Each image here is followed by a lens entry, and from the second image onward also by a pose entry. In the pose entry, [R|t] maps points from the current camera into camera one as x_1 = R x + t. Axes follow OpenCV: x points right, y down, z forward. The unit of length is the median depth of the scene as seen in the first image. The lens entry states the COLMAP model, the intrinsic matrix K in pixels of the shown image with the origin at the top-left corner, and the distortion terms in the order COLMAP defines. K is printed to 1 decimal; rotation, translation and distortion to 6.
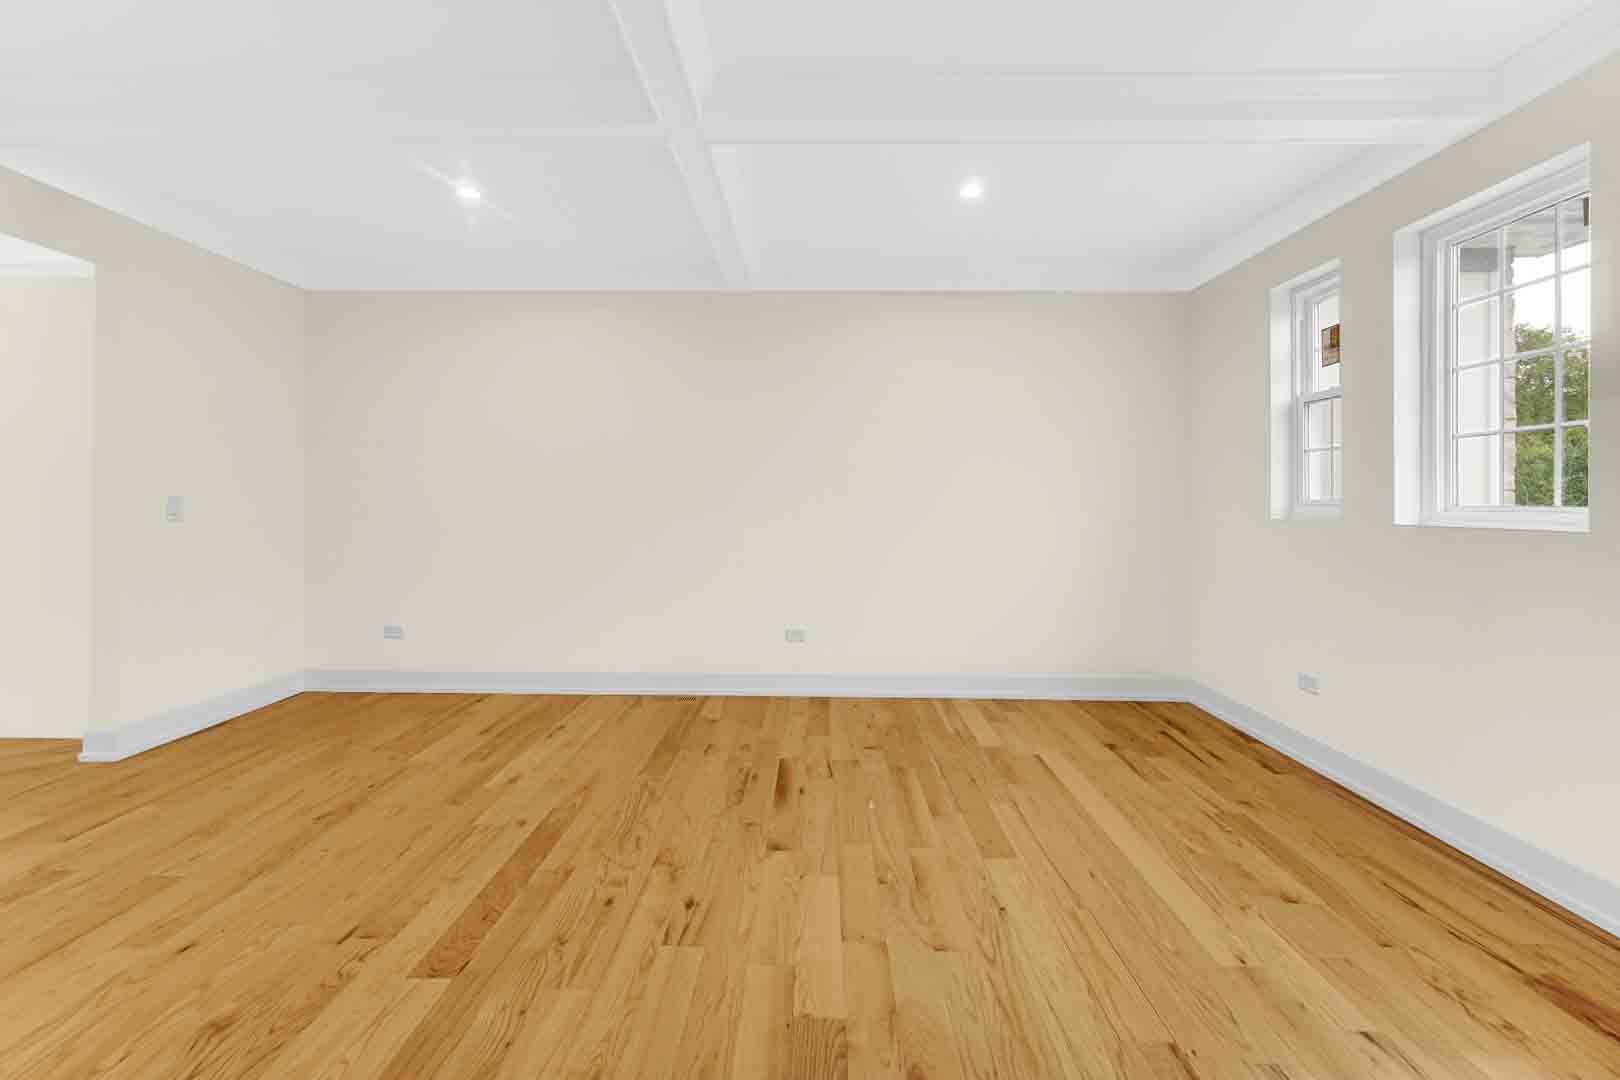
lens RADIAL K [[649.3, 0, 805.7], [0, 649.3, 516.4], [0, 0, 1]] dist [0.000741, 0.000471]
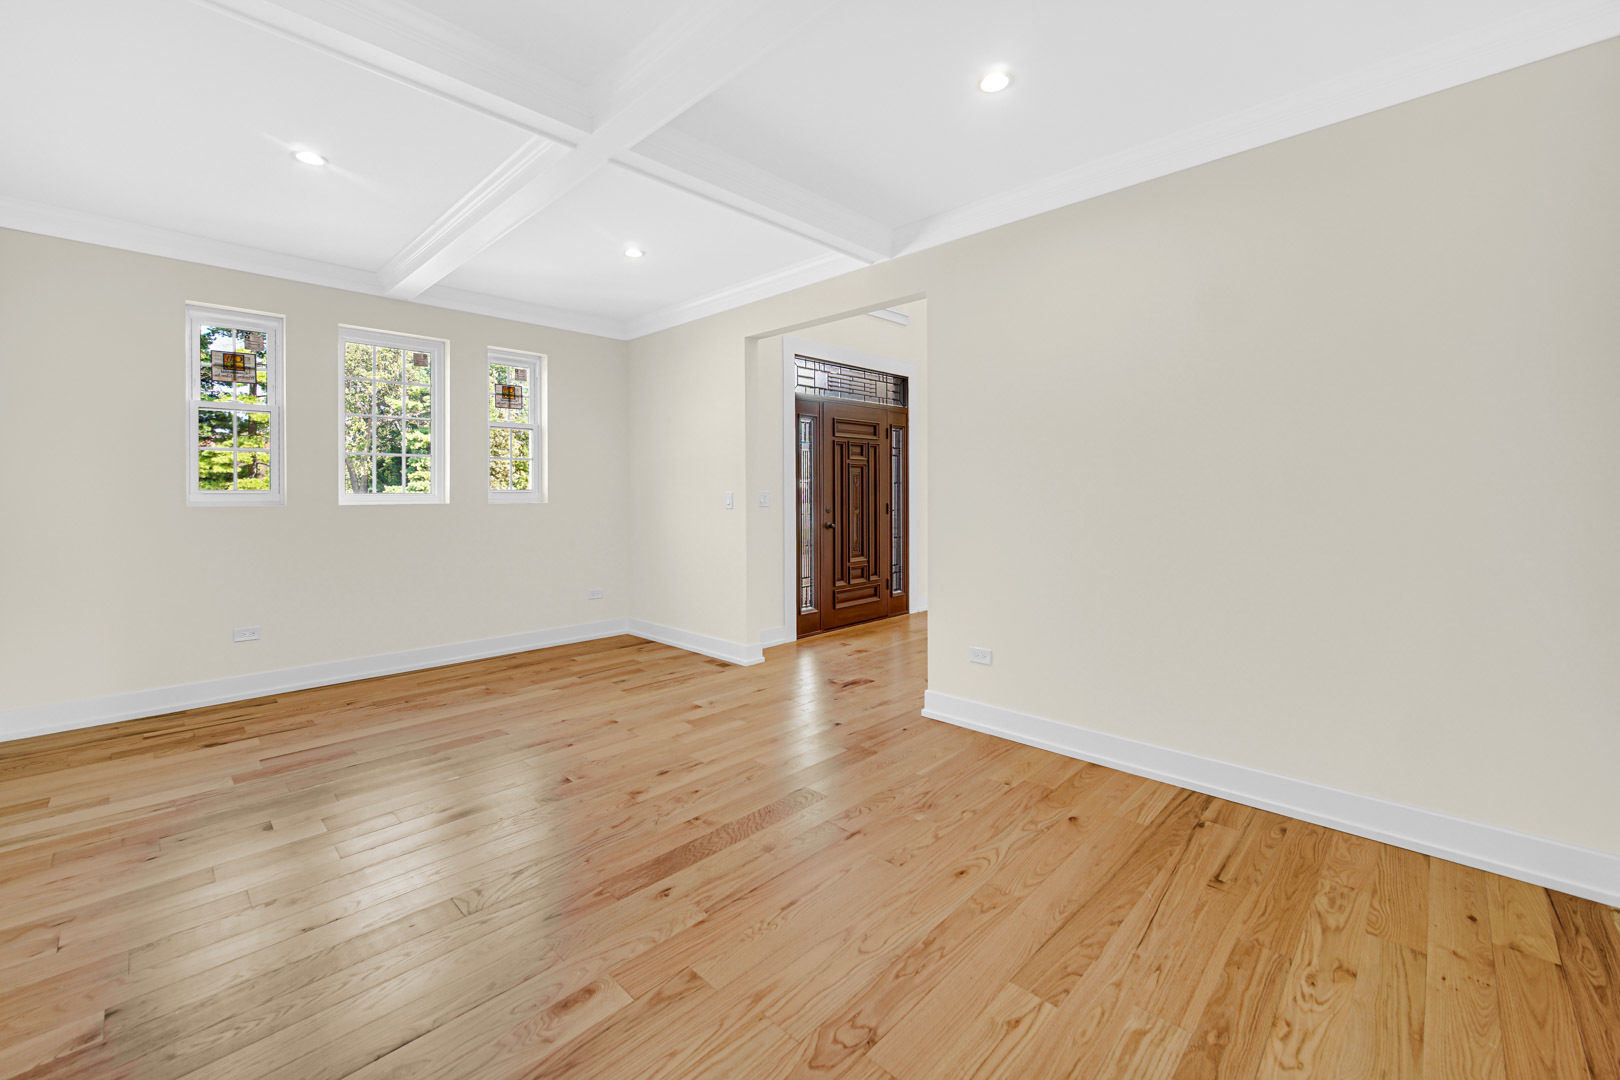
lens RADIAL K [[660.6, 0, 811.6], [0, 660.6, 484.8], [0, 0, 1]] dist [-0.000057, 0.000059]
pose [[-0.736156, 0.007274, 0.676773, -1.294868], [0.013647, 0.999898, 0.004097, -0.034247], [-0.676675, 0.012252, -0.736180, 1.697233]]
